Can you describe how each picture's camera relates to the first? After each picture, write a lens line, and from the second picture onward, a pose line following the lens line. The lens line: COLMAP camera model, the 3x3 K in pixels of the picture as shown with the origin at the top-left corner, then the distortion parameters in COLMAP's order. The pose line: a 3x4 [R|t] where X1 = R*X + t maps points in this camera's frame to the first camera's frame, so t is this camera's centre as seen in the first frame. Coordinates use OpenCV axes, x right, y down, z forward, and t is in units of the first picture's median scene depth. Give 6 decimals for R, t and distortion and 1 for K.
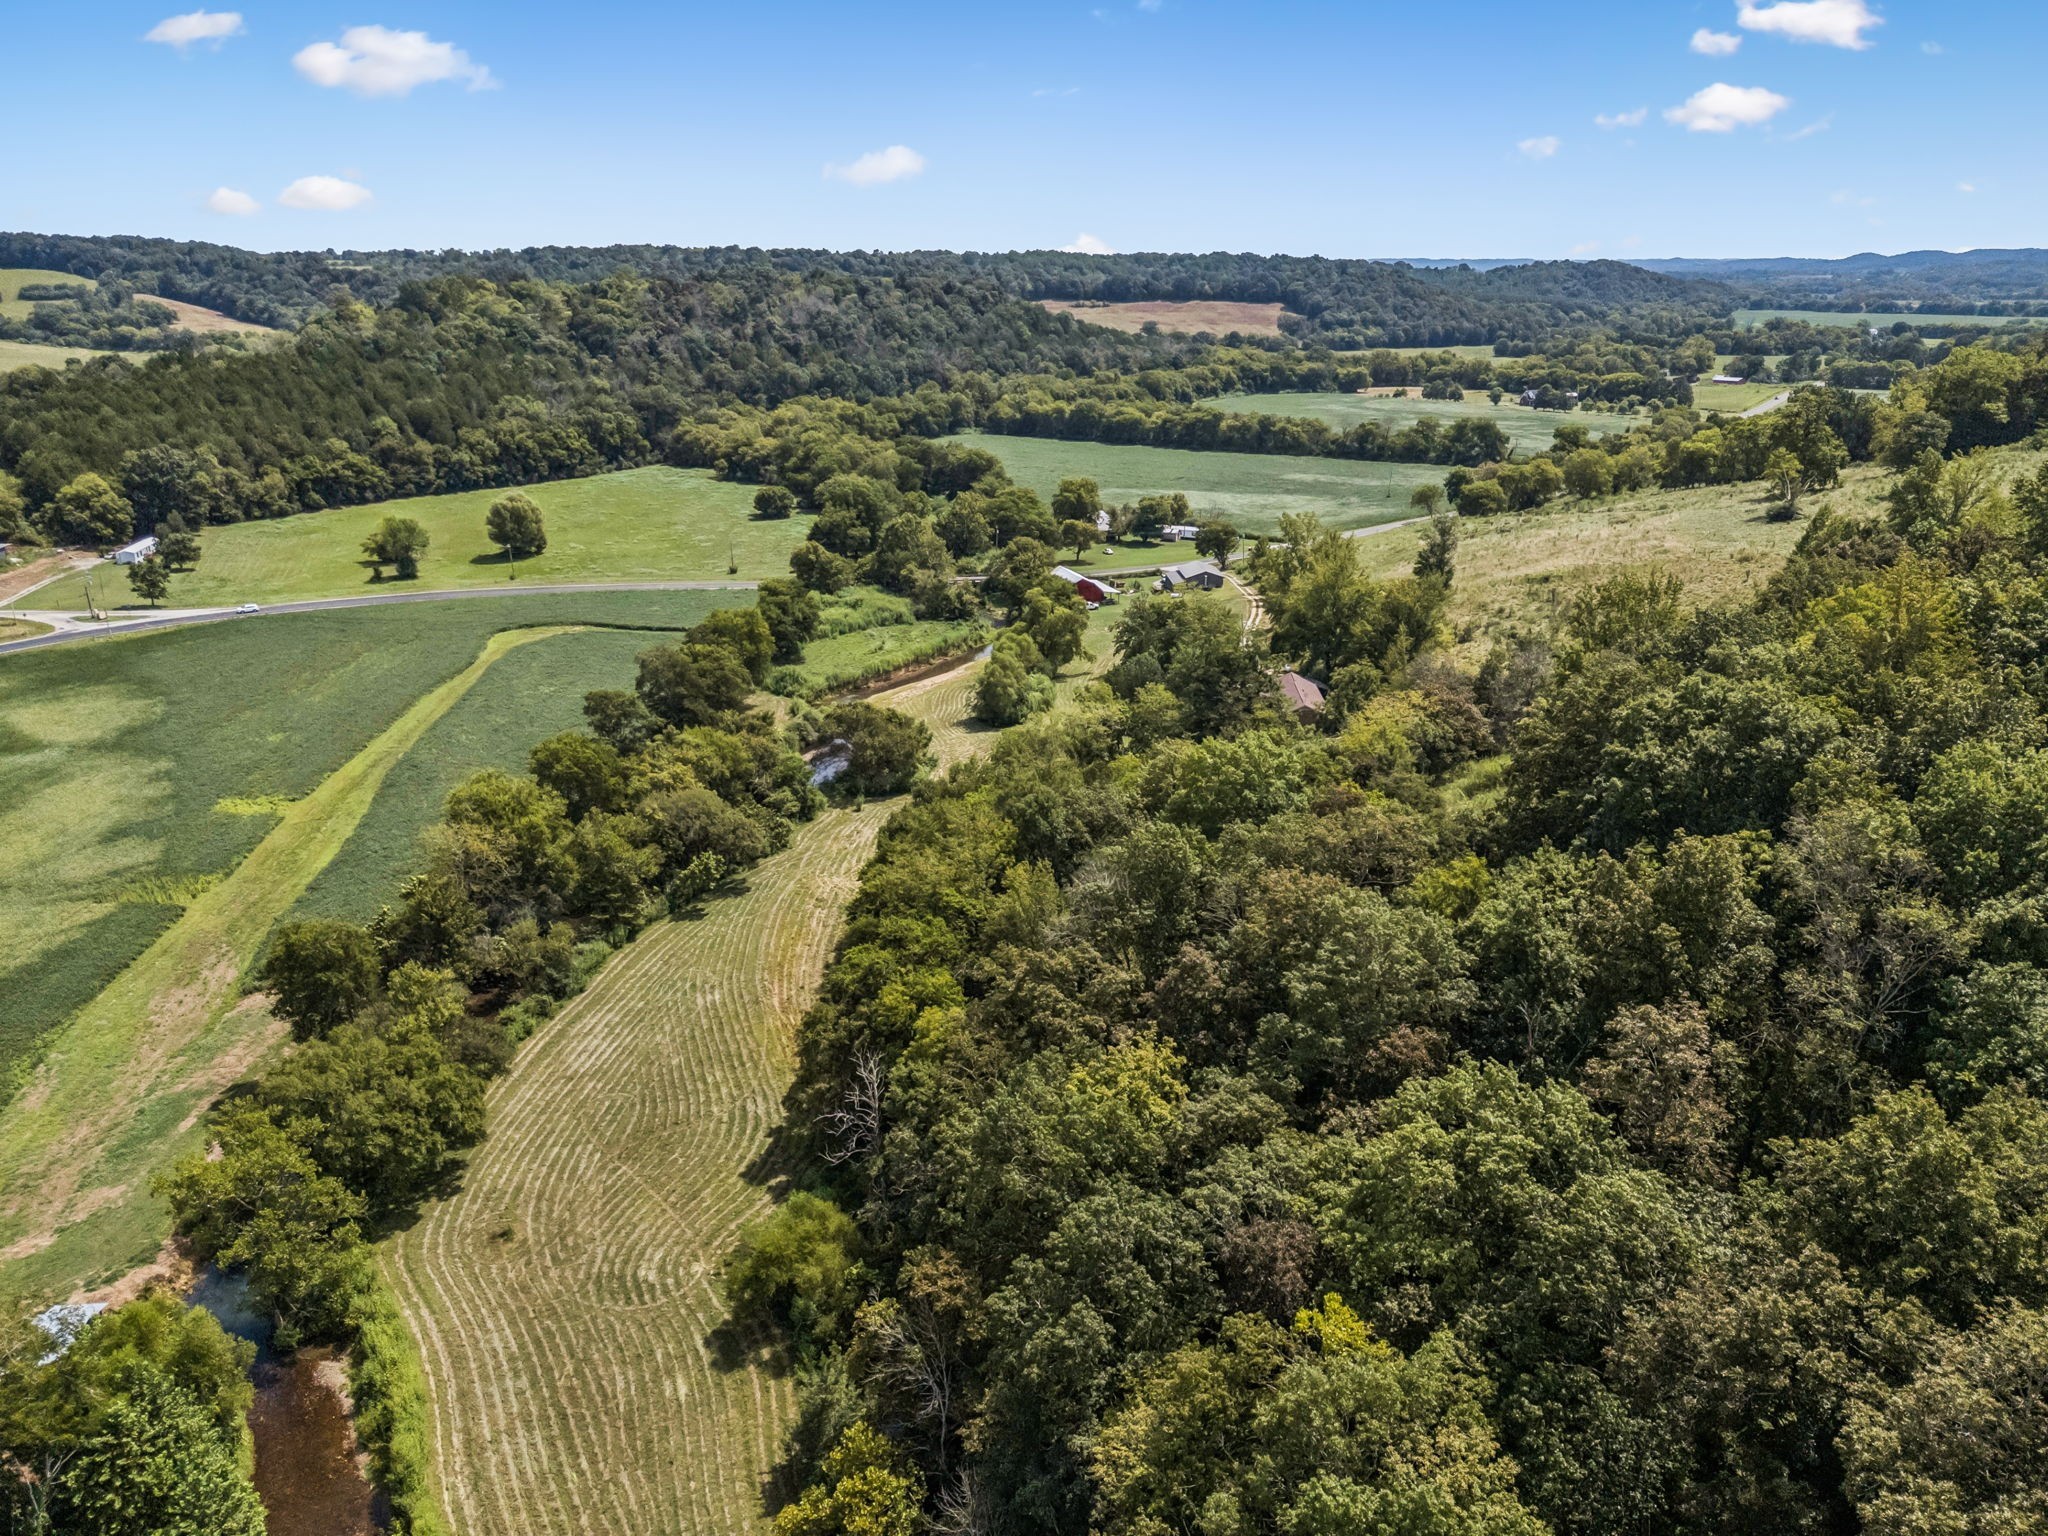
lens RADIAL K [[1508.3, 0, 1019.8], [0, 1508.3, 779.5], [0, 0, 1]] dist [0.064625, -0.048717]
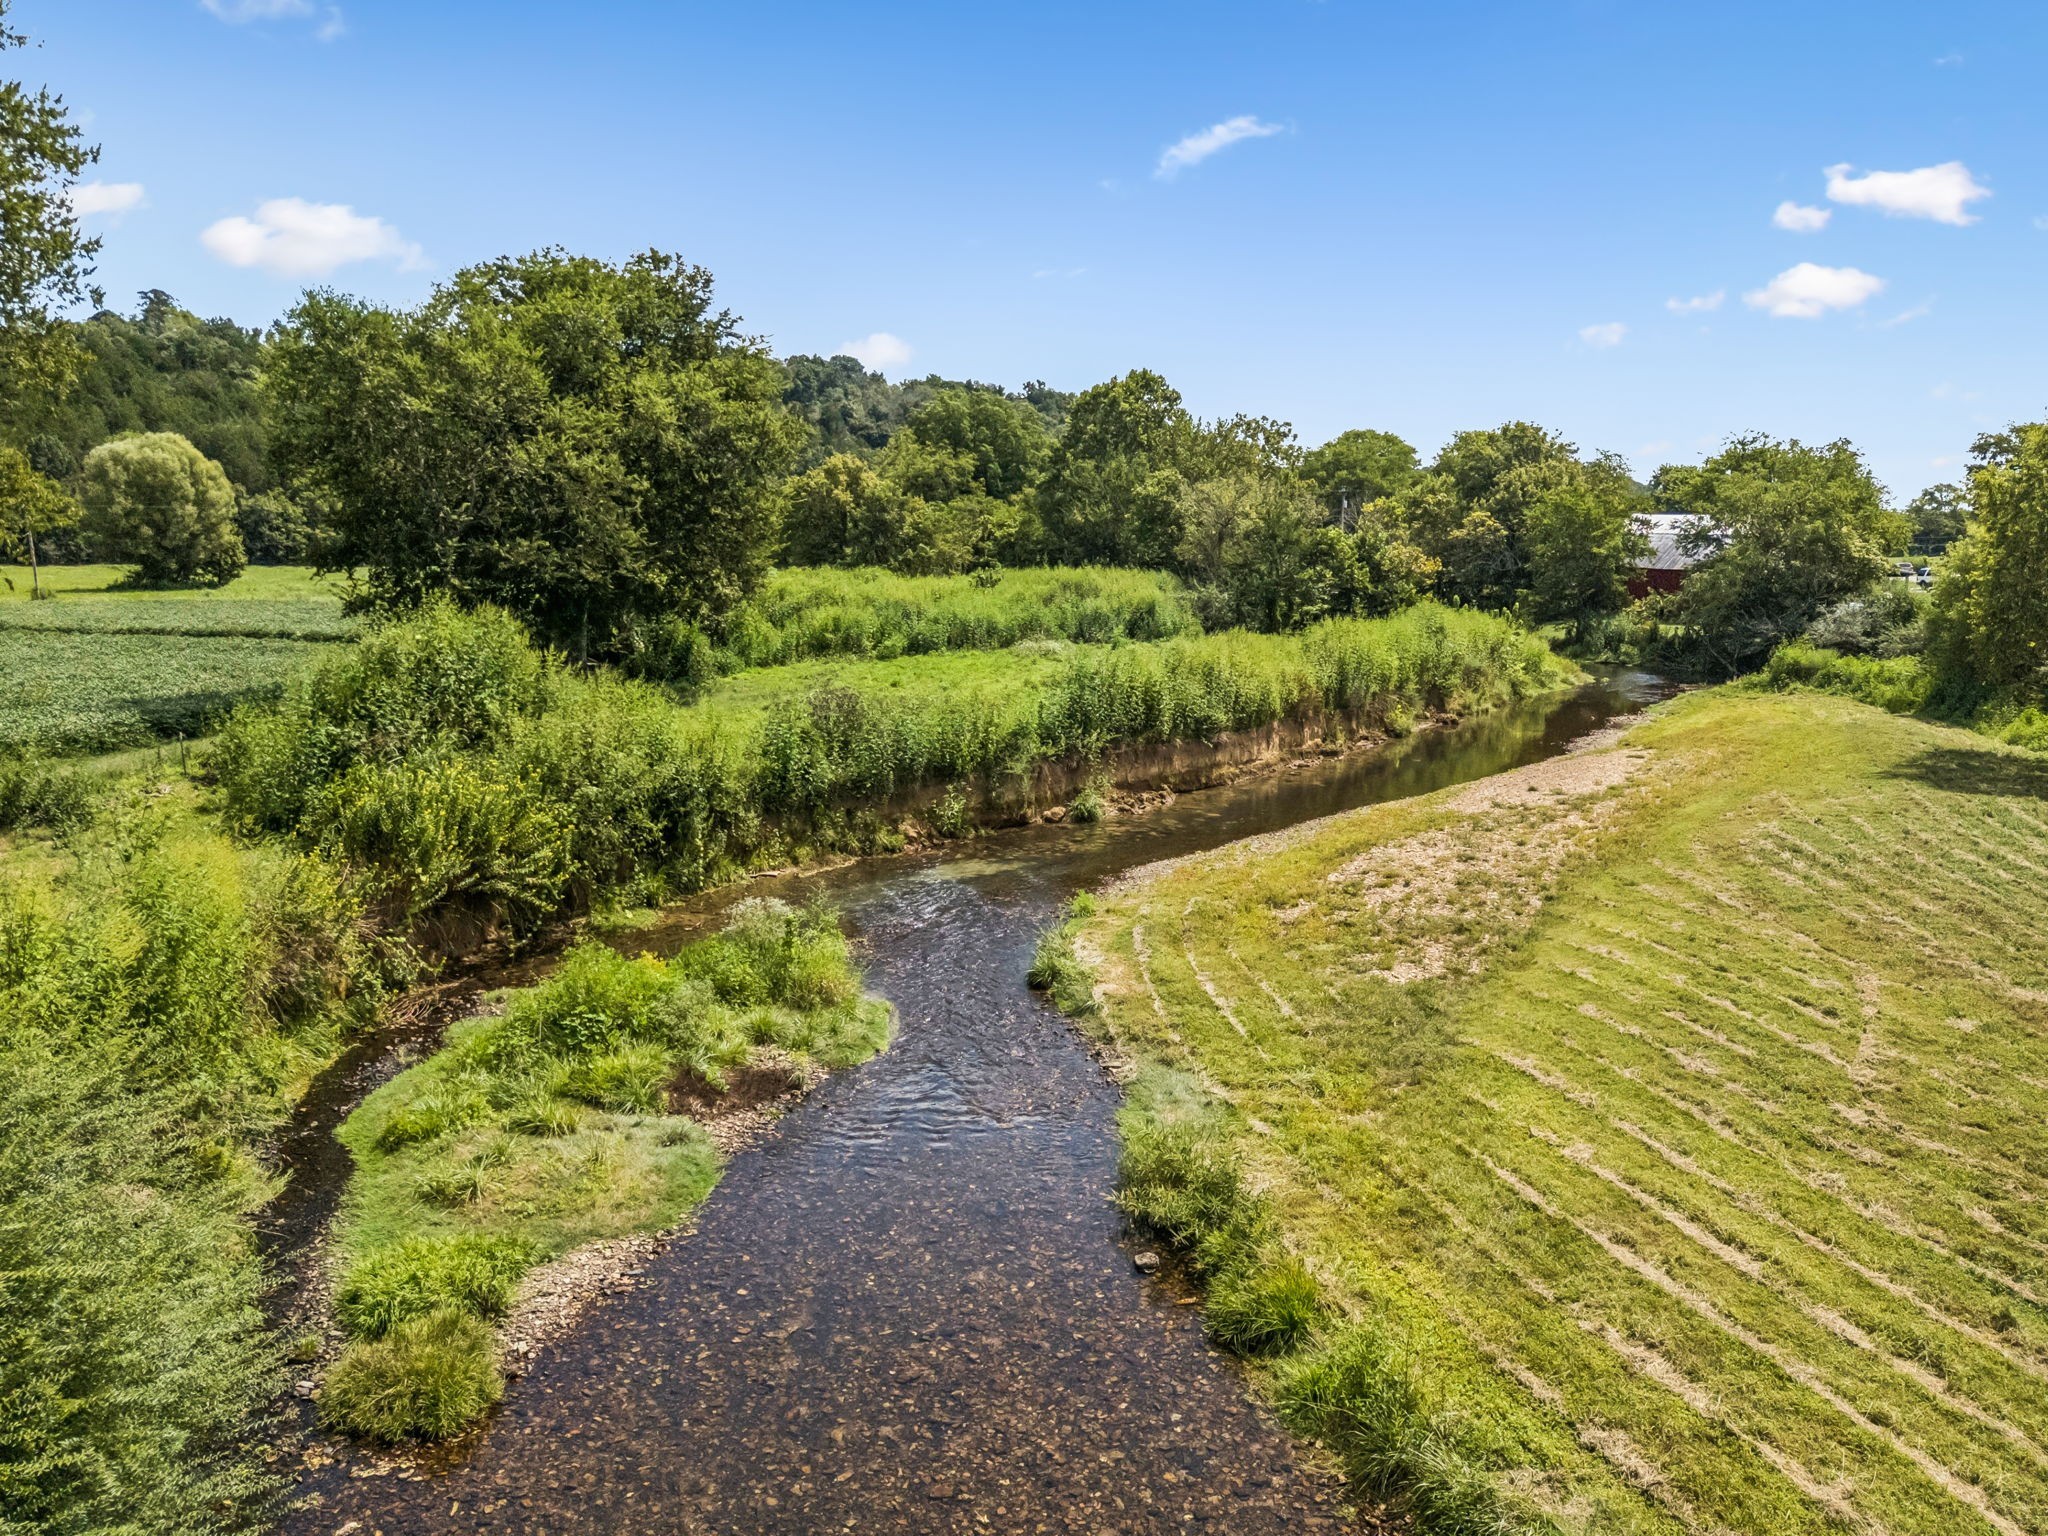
lens RADIAL K [[1508.3, 0, 1021.6], [0, 1508.3, 759.8], [0, 0, 1]] dist [0.064625, -0.048717]
pose [[0.998069, 0.009735, -0.061341, -0.054906], [-0.020781, 0.983057, -0.182116, -0.023402], [0.058528, 0.183039, 0.981362, 0.487039]]
